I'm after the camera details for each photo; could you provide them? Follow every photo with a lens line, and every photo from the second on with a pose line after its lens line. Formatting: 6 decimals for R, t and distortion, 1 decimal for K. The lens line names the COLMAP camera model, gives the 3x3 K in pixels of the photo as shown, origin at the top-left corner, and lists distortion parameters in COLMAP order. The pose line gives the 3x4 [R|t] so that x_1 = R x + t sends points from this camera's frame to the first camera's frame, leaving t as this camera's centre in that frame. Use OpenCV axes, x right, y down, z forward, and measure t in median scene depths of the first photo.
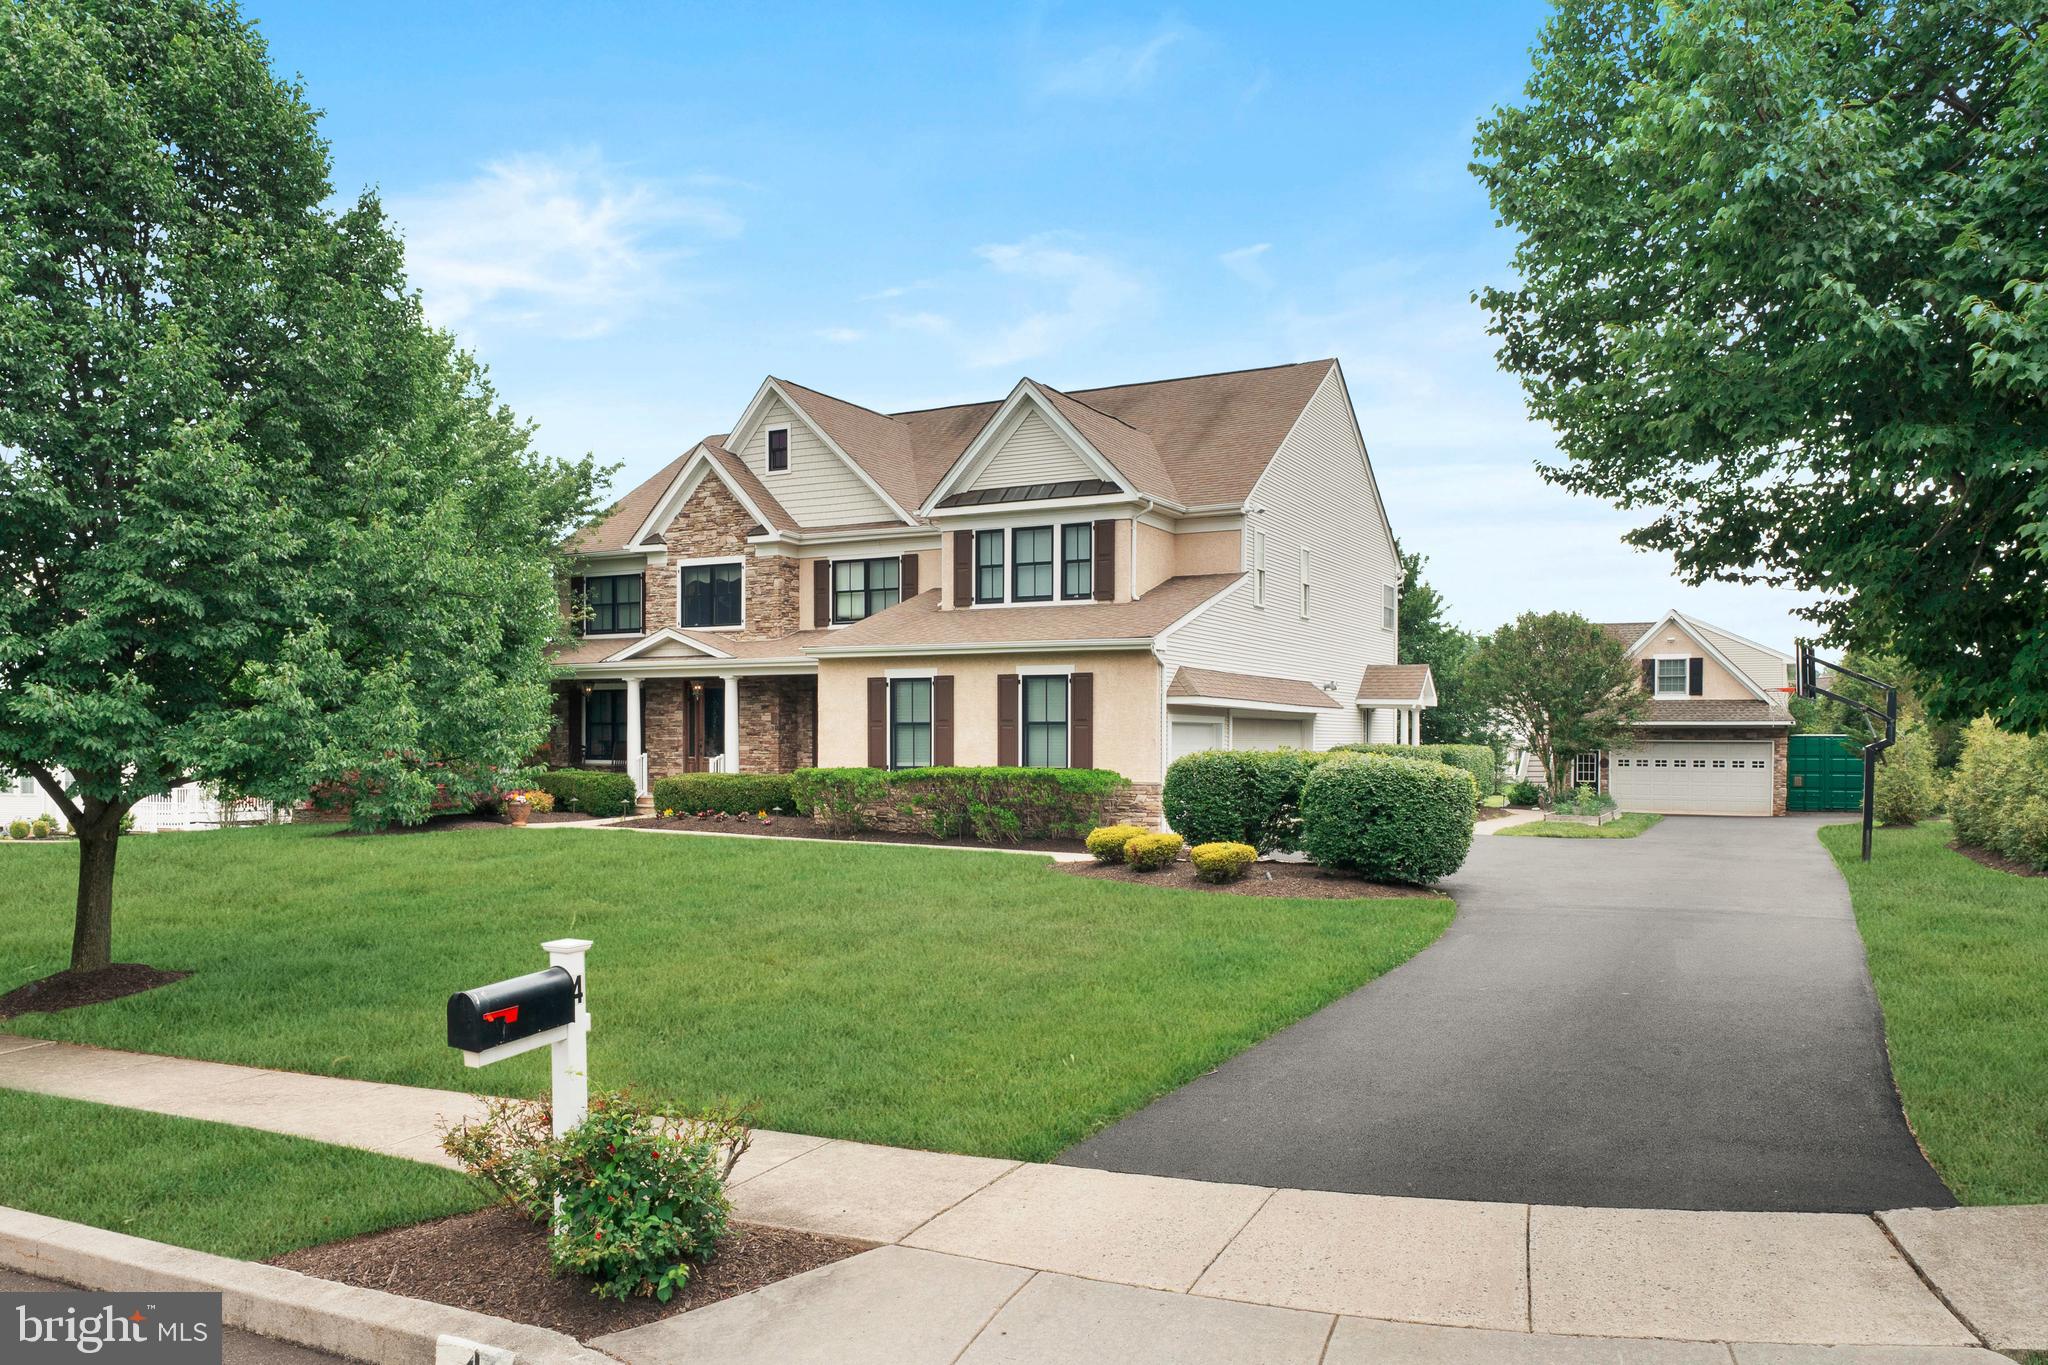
lens RADIAL K [[1475.3, 0, 1025.2], [0, 1475.3, 745.3], [0, 0, 1]] dist [-0.000118, -0.001366]
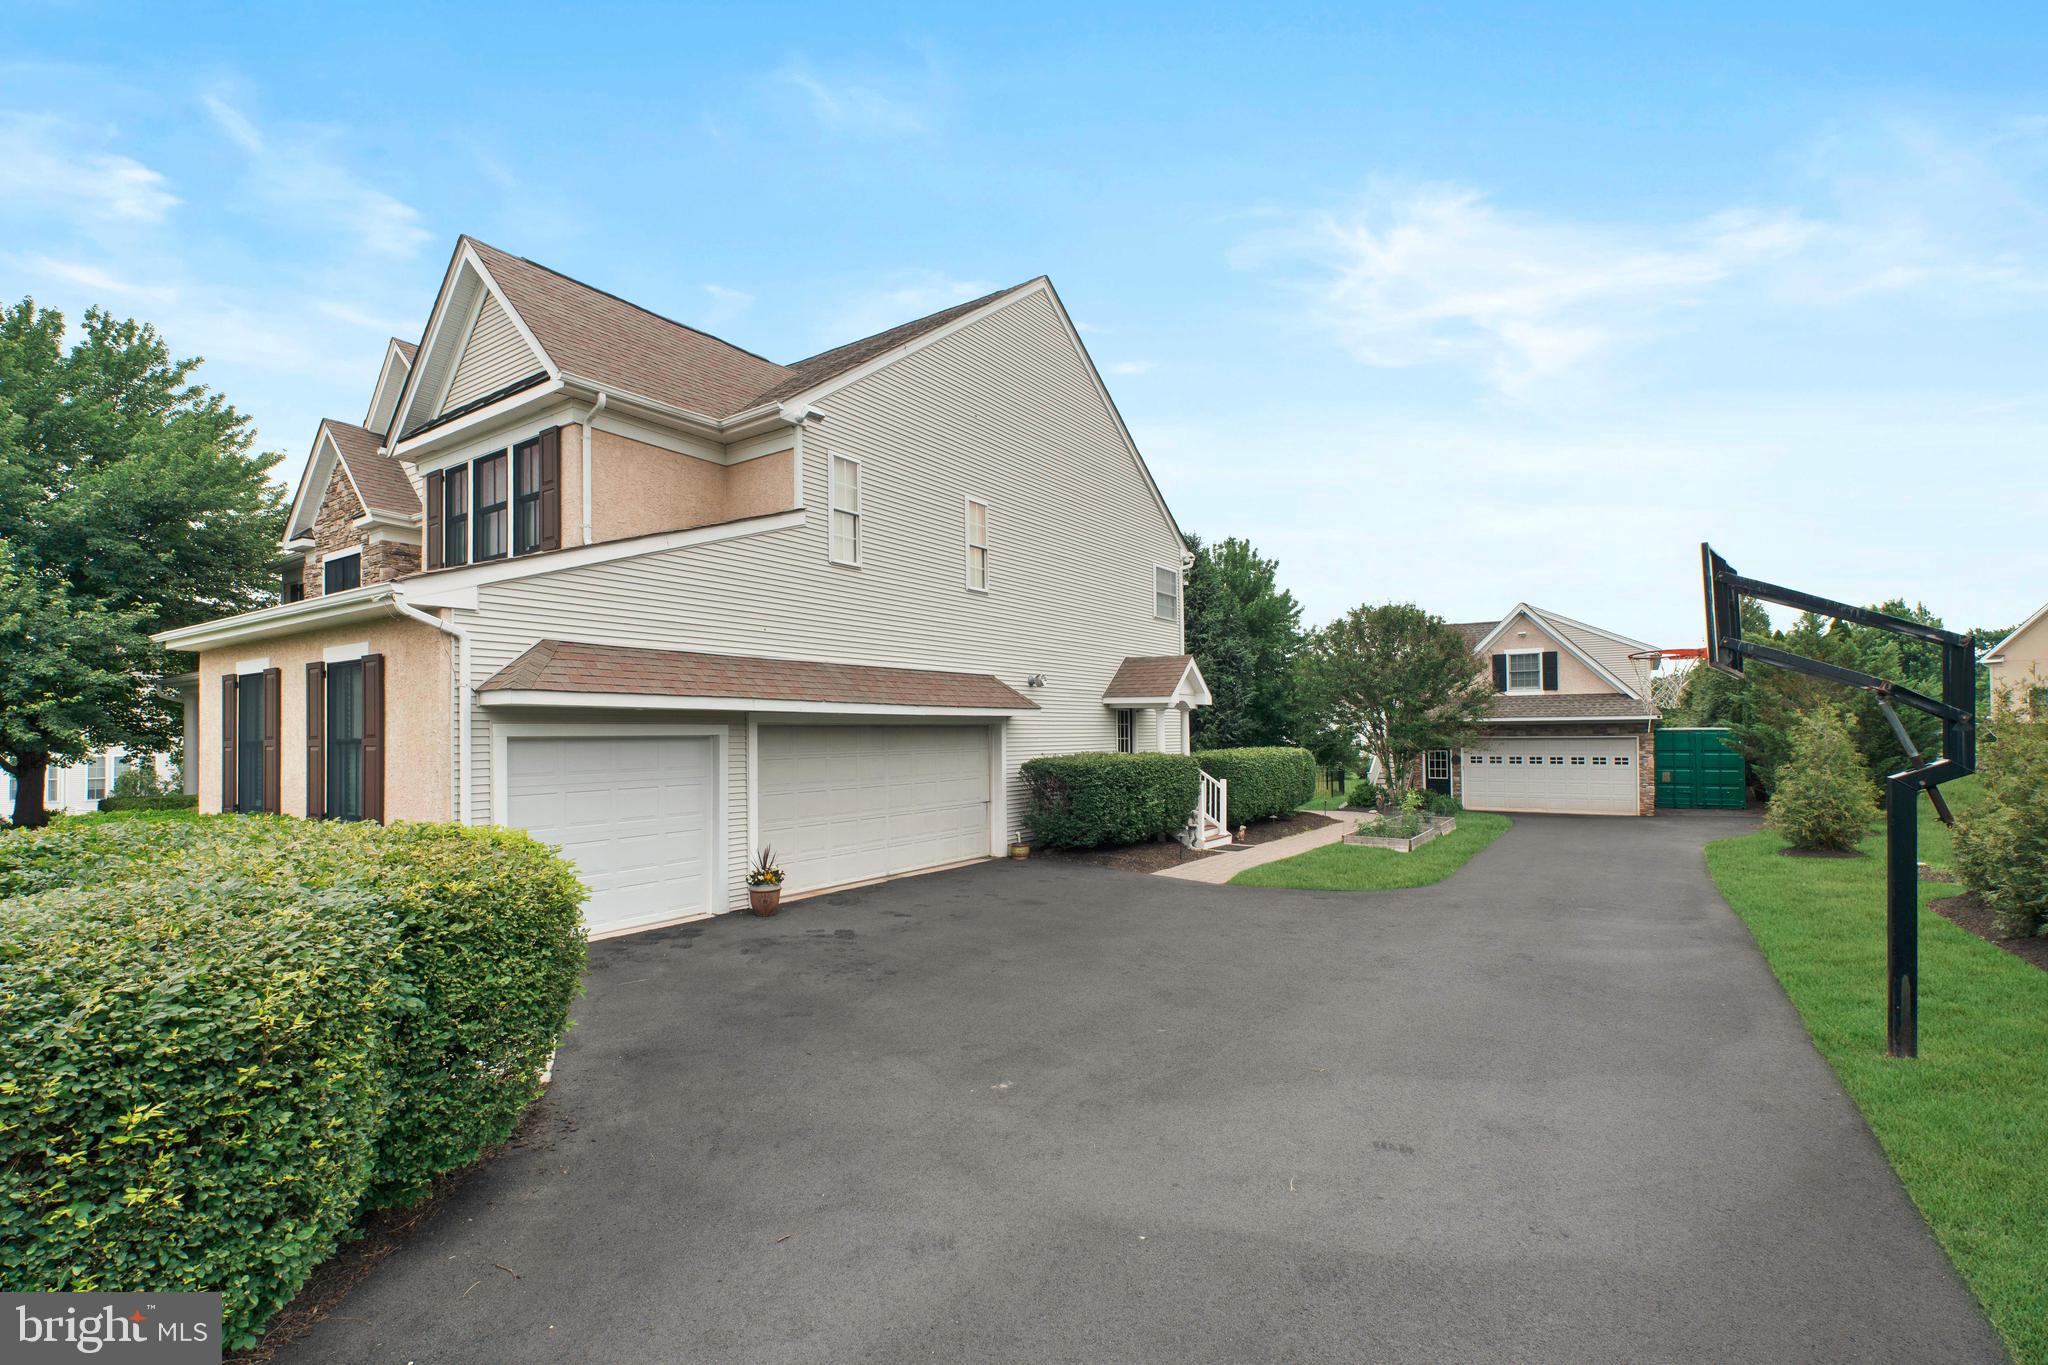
lens RADIAL K [[922.1, 0, 1025.3], [0, 922.1, 726.7], [0, 0, 1]] dist [-0.000049, 0.017036]
pose [[0.993404, -0.015218, -0.113648, 0.295264], [0.013827, 0.999820, -0.013014, -0.011025], [0.113826, 0.011357, 0.993436, 0.585638]]
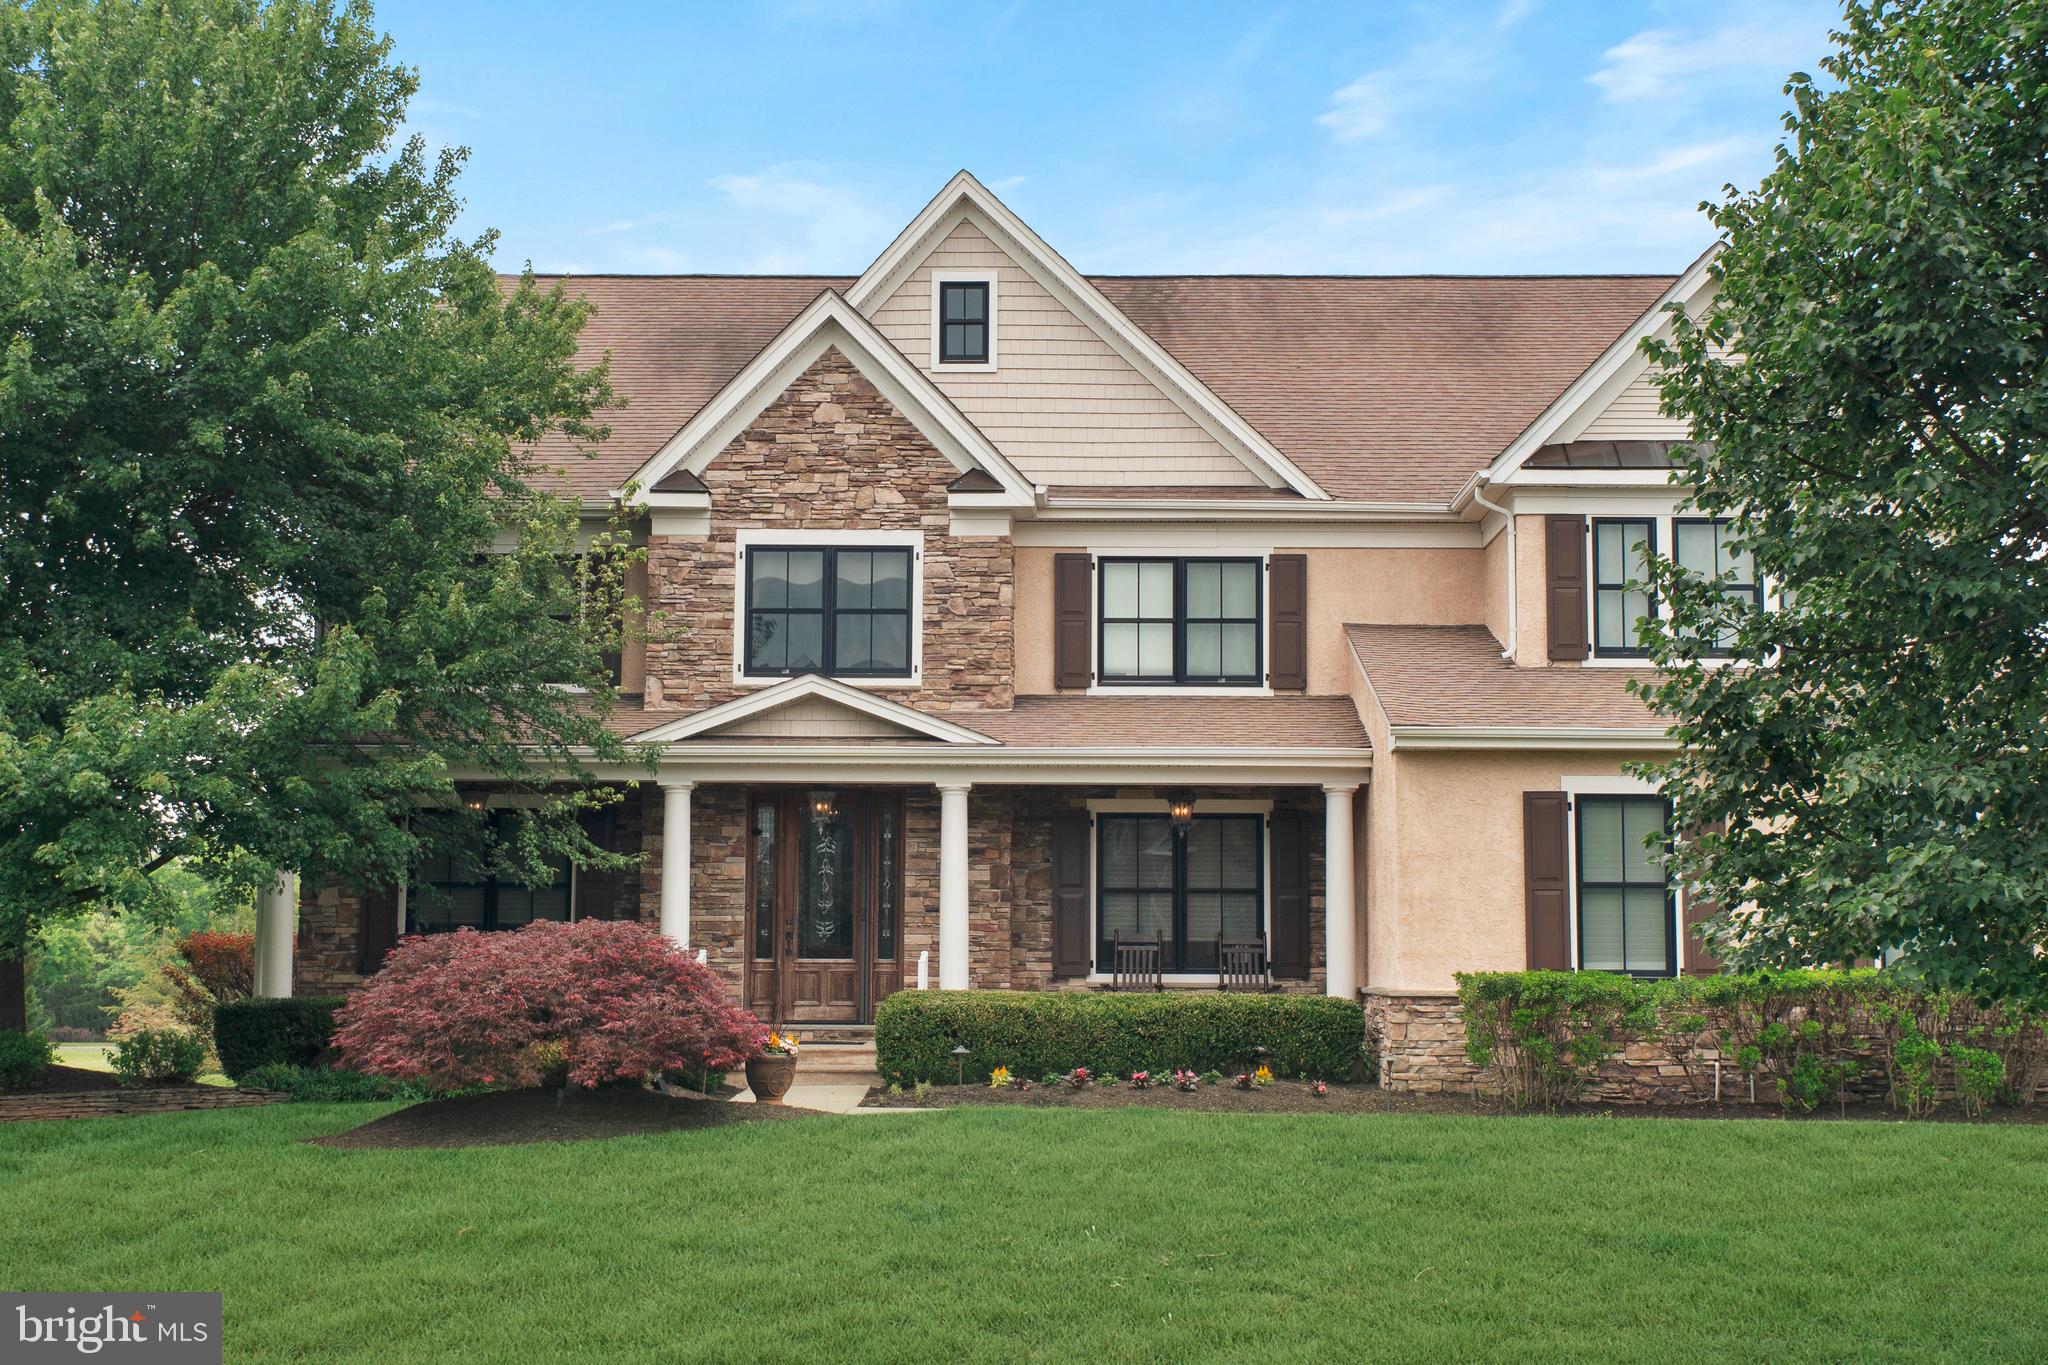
lens RADIAL K [[2701.2, 0, 1024.0], [0, 2701.2, 682.5], [0, 0, 1]] dist [-0.023505, -0.026337]
pose [[0.884170, 0.050047, 0.464477, -0.650372], [0.000320, 0.994180, -0.107732, 0.015365], [-0.467166, 0.095402, 0.879008, 0.260014]]
